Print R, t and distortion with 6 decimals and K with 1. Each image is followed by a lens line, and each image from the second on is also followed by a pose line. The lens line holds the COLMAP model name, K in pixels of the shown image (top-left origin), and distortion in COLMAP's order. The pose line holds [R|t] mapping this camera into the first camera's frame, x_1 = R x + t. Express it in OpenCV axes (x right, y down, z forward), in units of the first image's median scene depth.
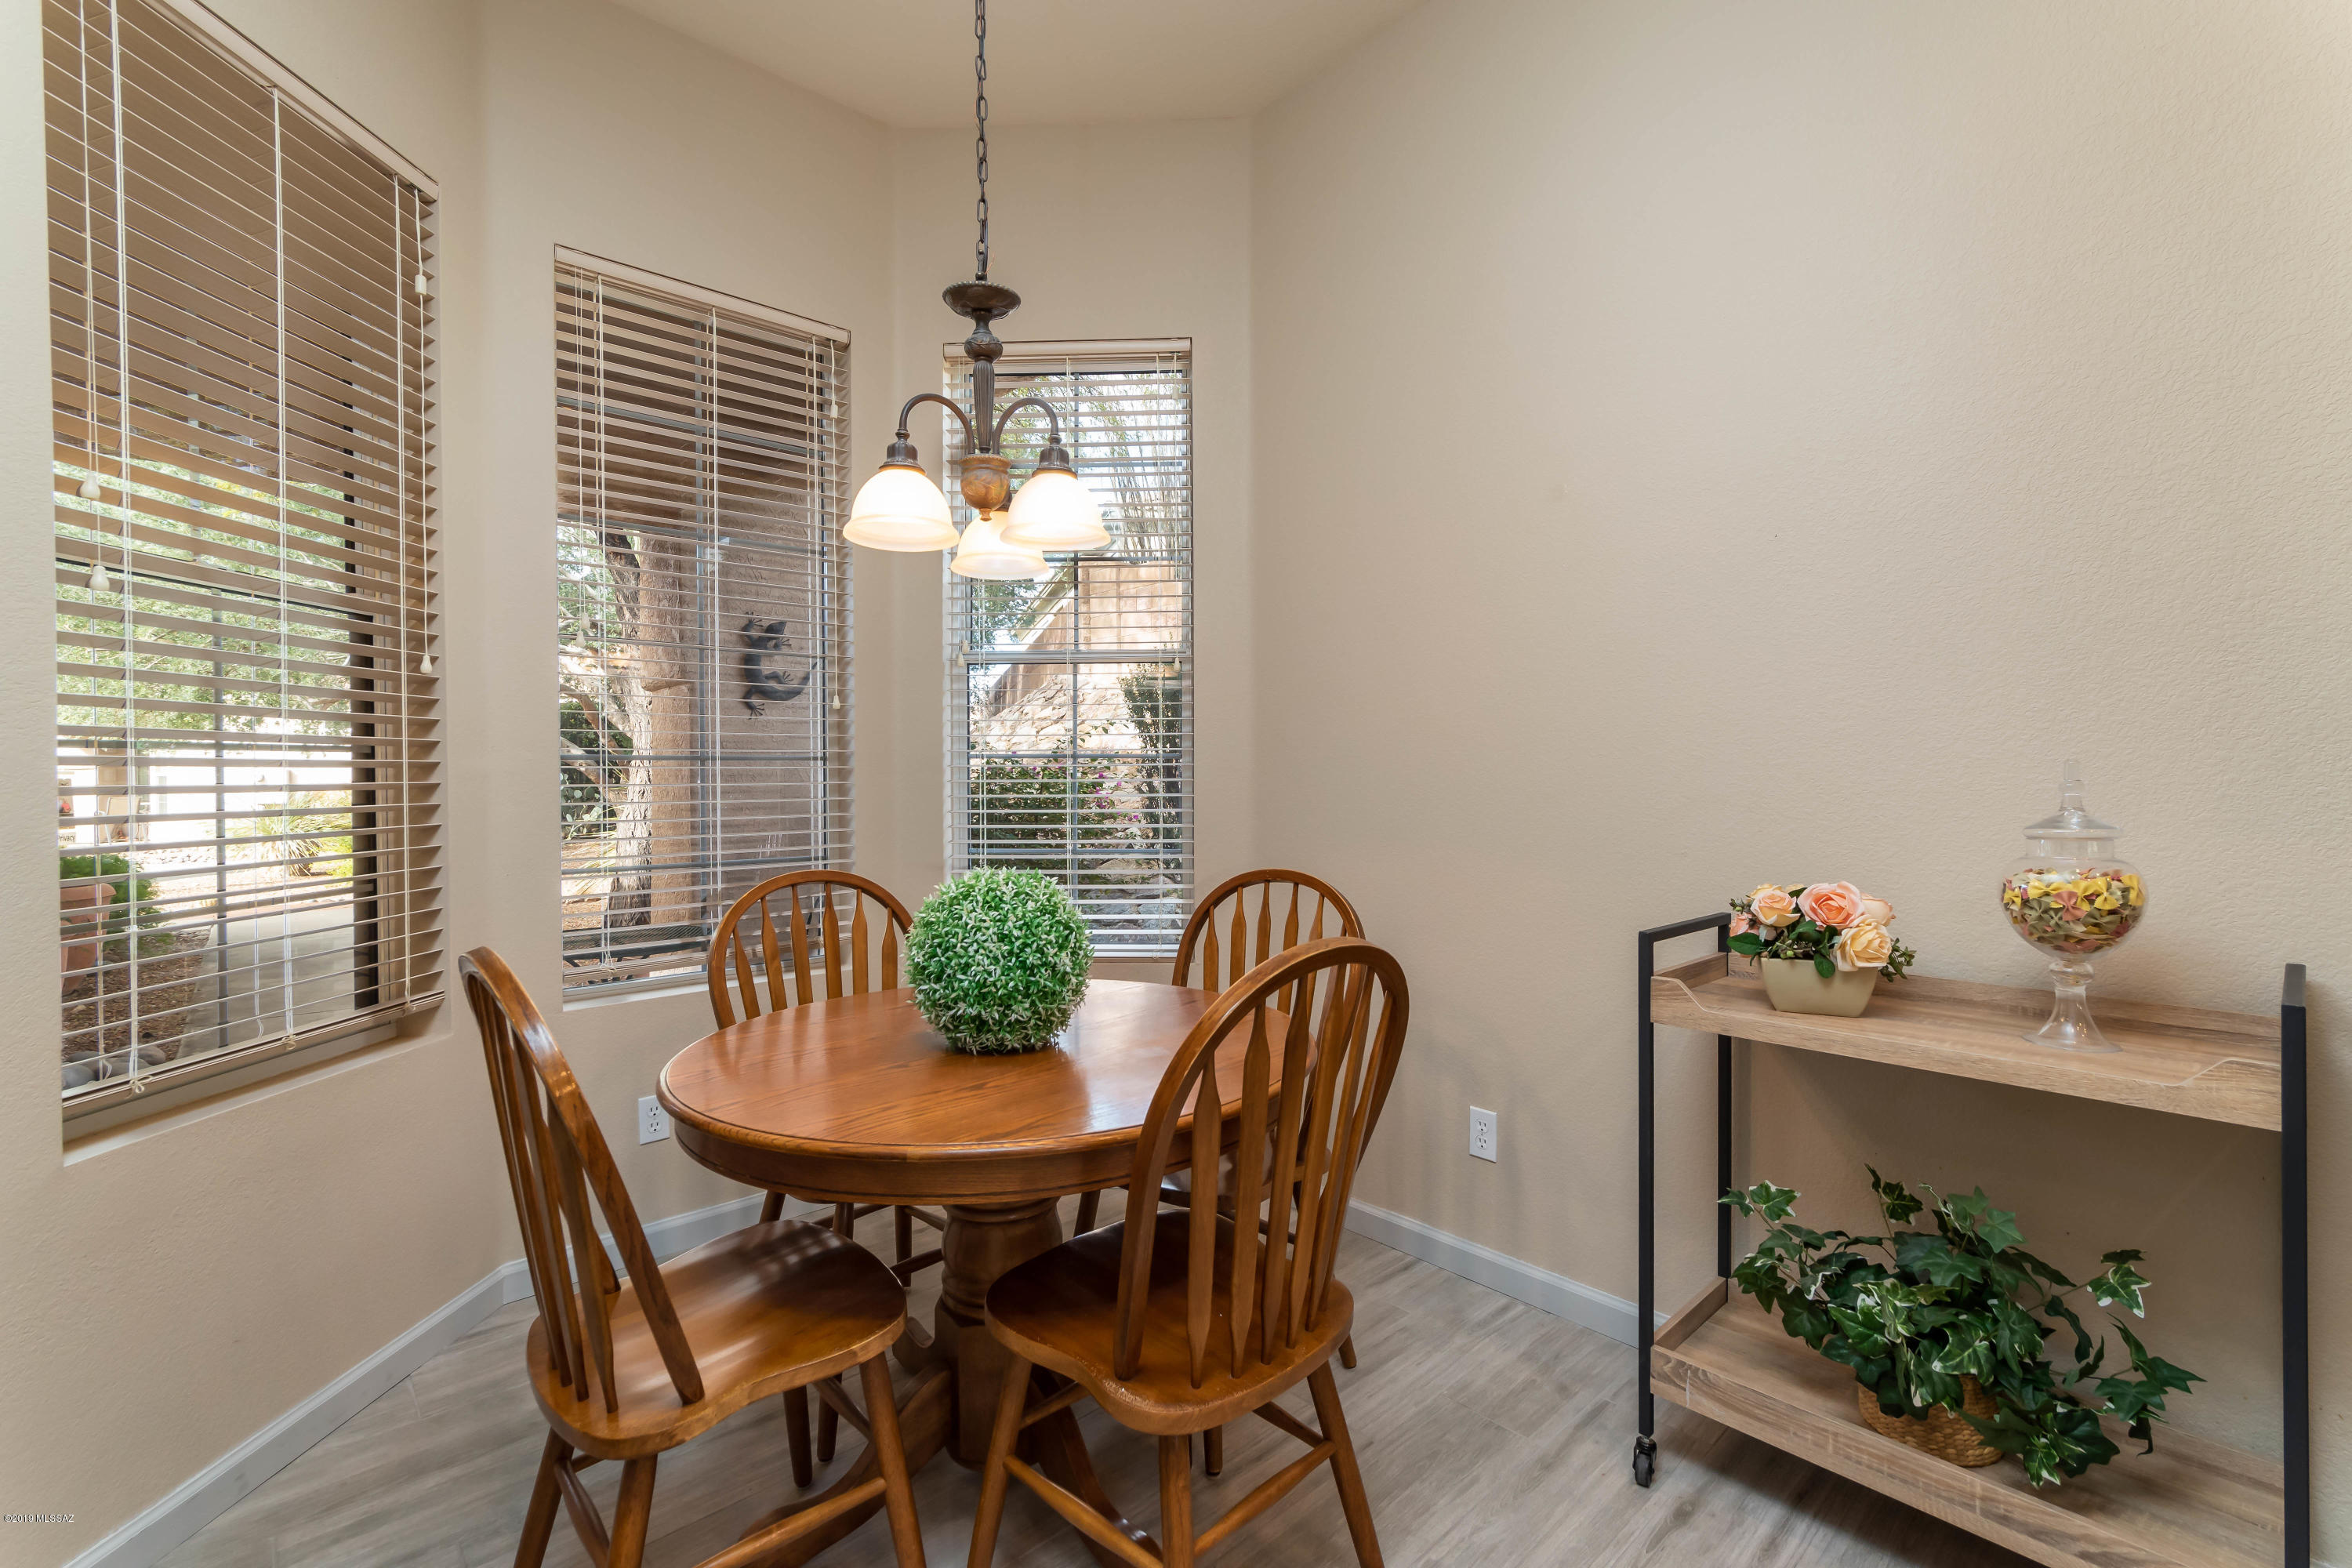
lens RADIAL K [[1021.9, 0, 1186.2], [0, 1021.9, 780.0], [0, 0, 1]] dist [-0.002709, 0.000629]
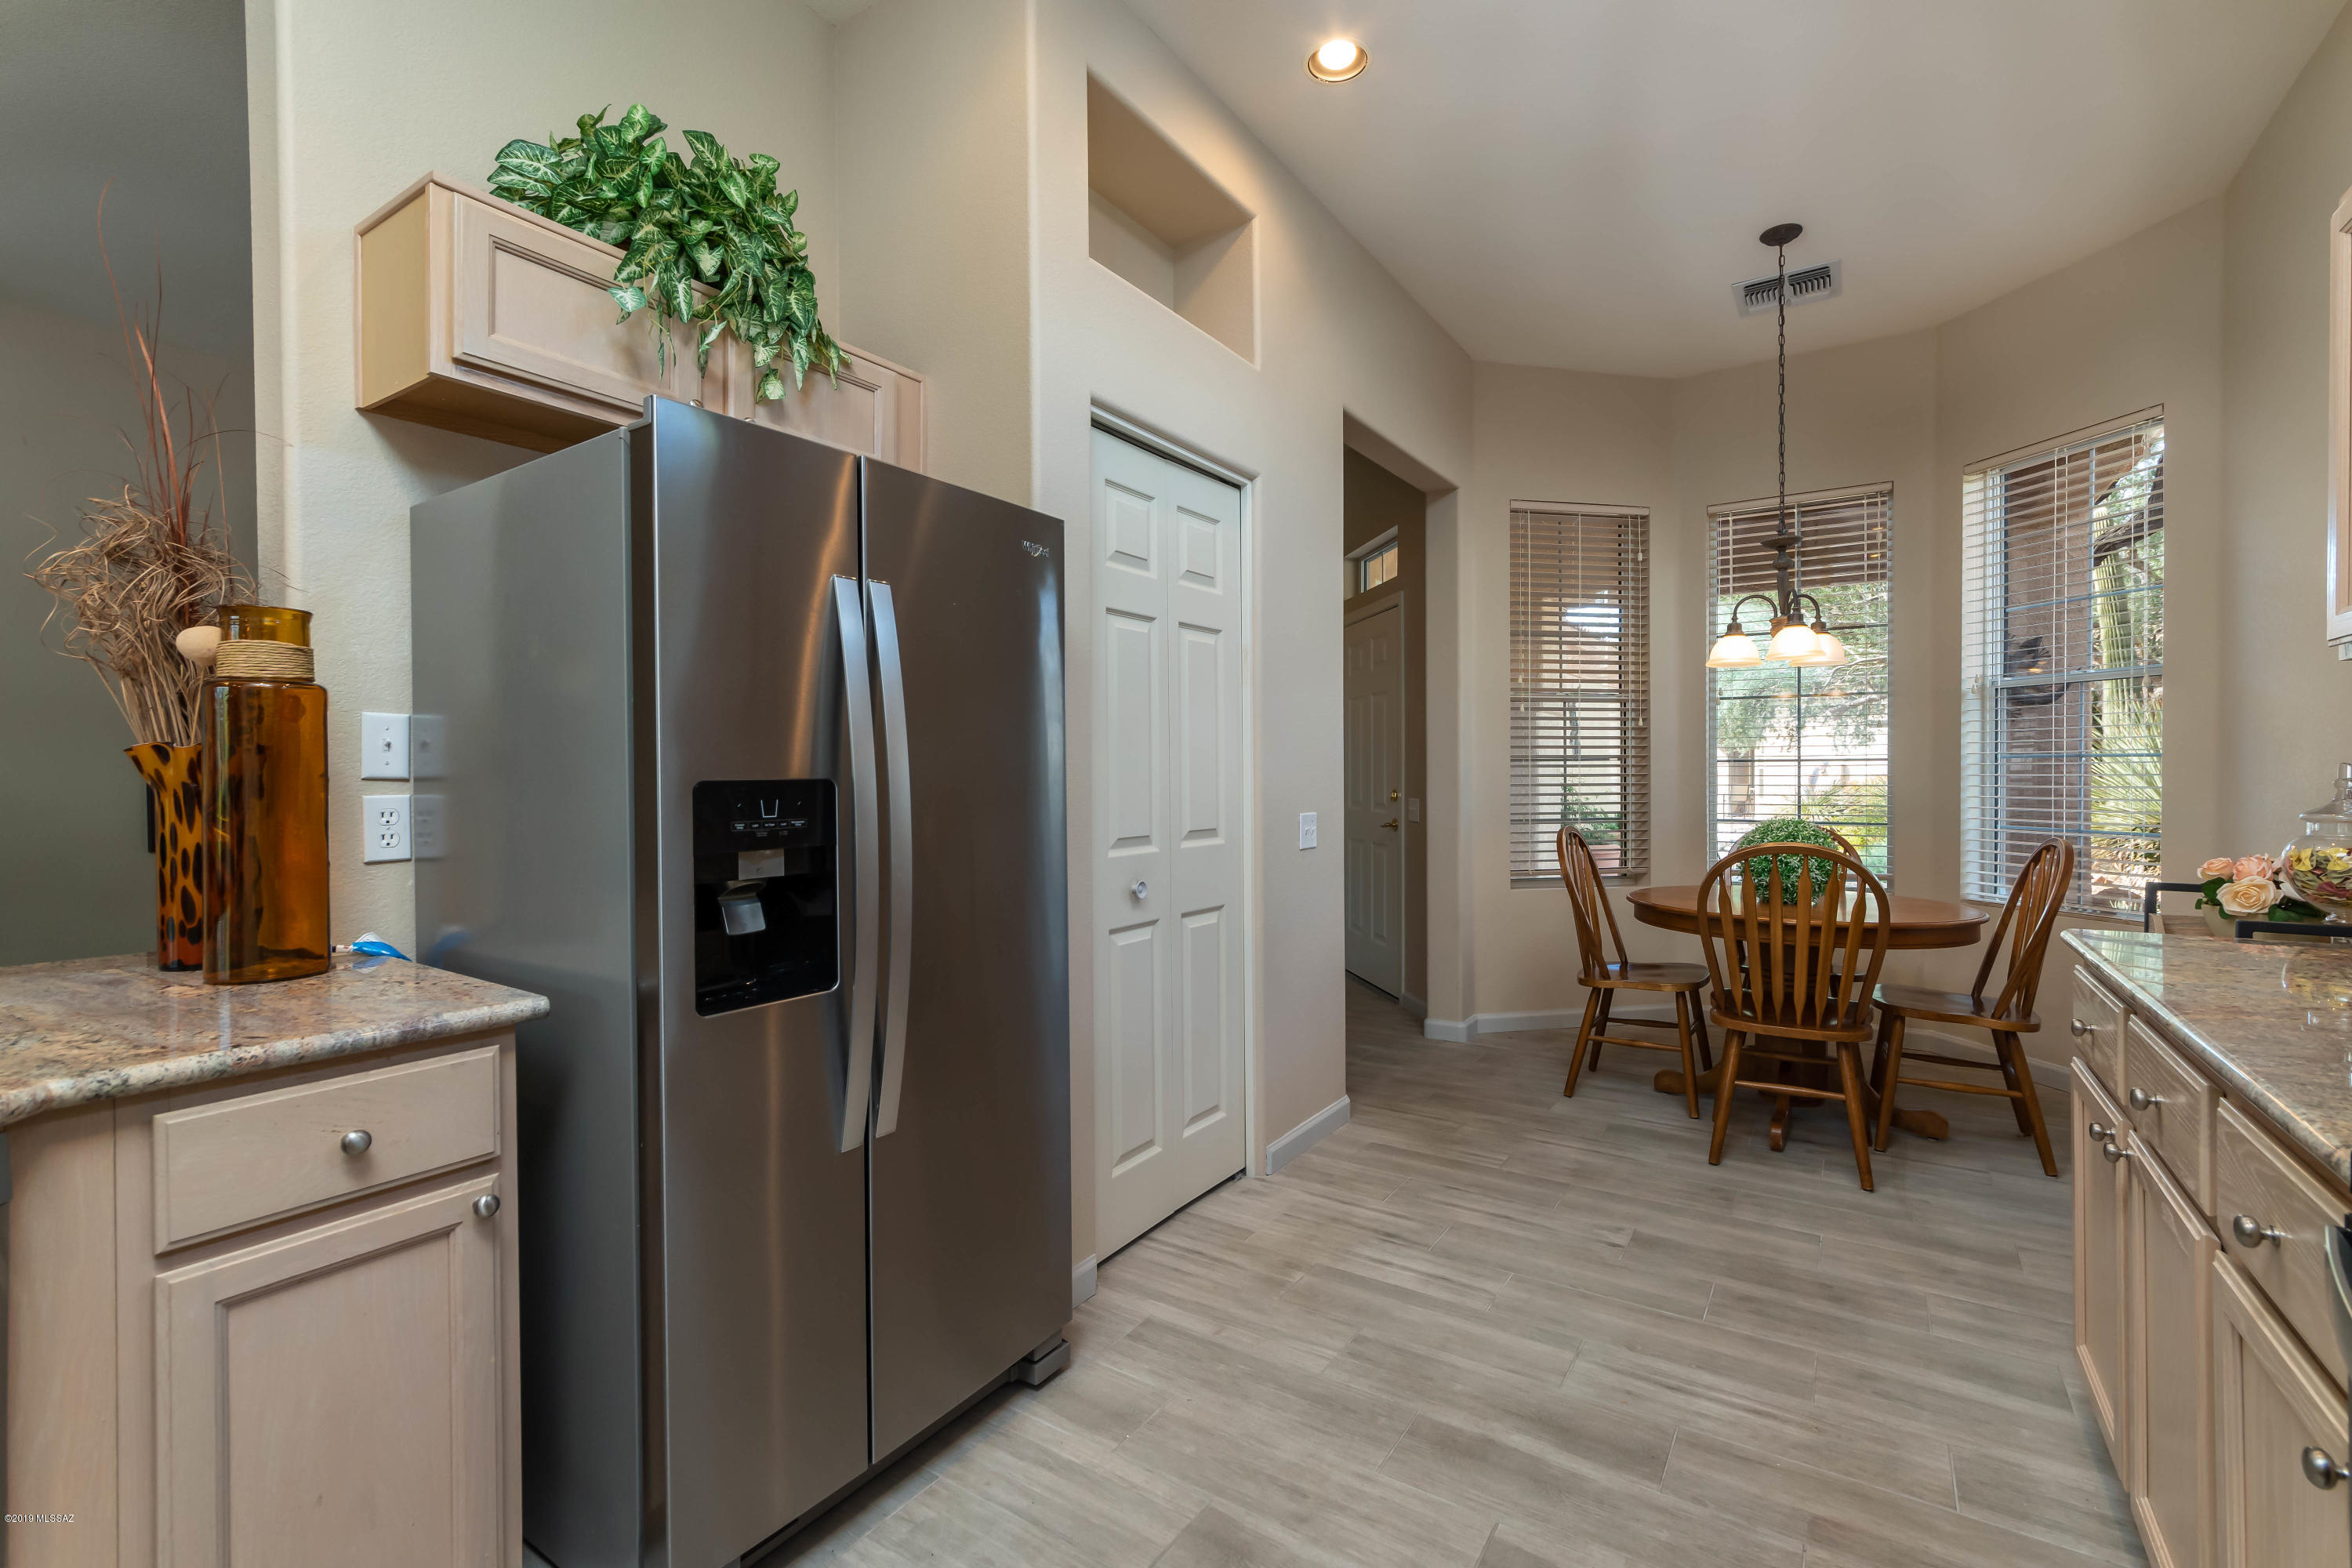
lens RADIAL K [[1021.9, 0, 1186.2], [0, 1021.9, 780.0], [0, 0, 1]] dist [-0.002709, 0.000629]
pose [[0.829930, 0.025086, -0.557303, -0.018194], [-0.017721, 0.999670, 0.018608, -0.005784], [0.557586, -0.005567, 0.830101, -1.532326]]
